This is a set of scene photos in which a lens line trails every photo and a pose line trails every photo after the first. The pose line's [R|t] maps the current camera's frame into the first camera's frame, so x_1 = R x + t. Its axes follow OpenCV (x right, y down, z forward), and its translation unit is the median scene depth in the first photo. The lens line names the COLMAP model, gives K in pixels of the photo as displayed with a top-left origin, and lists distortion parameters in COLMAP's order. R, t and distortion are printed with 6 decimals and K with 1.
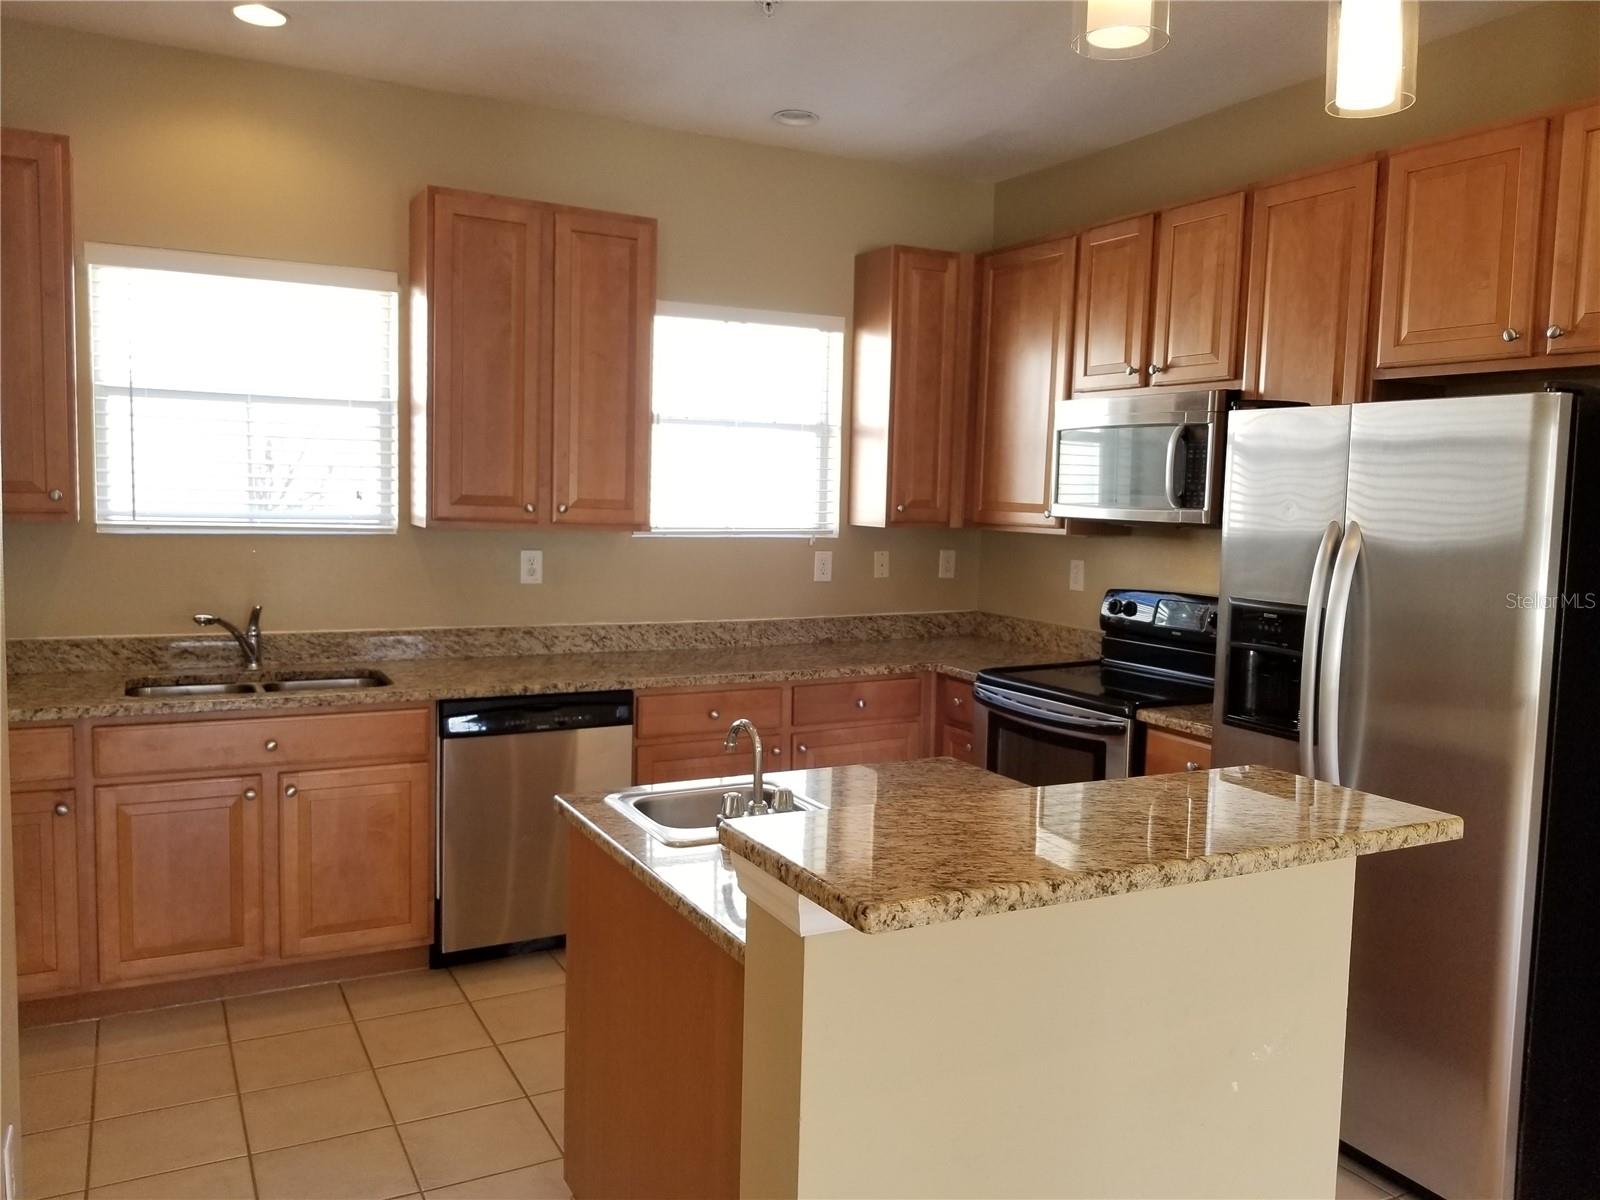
lens RADIAL K [[1240.0, 0, 817.5], [0, 1240.0, 600.8], [0, 0, 1]] dist [0.060720, -0.108983]
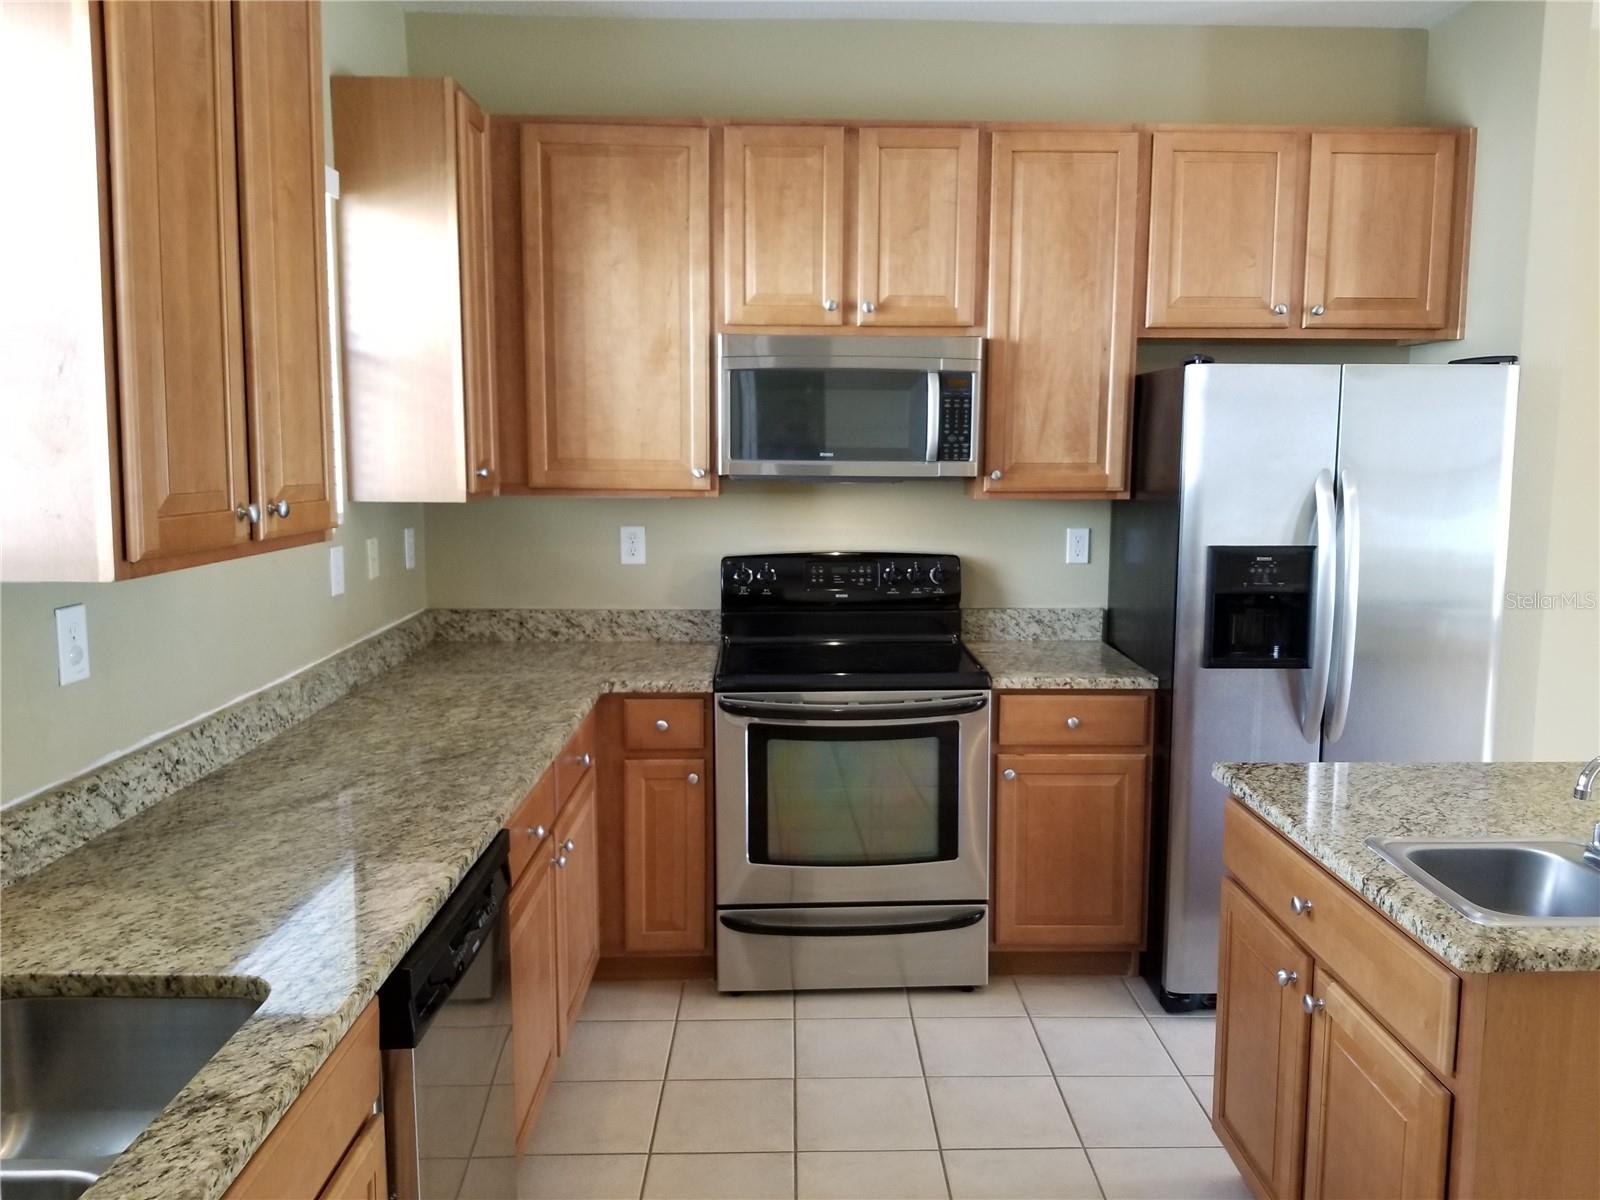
lens RADIAL K [[1240.0, 0, 817.5], [0, 1240.0, 600.8], [0, 0, 1]] dist [0.060720, -0.108983]
pose [[0.454821, -0.136851, 0.880006, -0.501162], [0.089638, 0.990140, 0.107650, -0.066933], [-0.886060, 0.029921, 0.462603, 0.553821]]
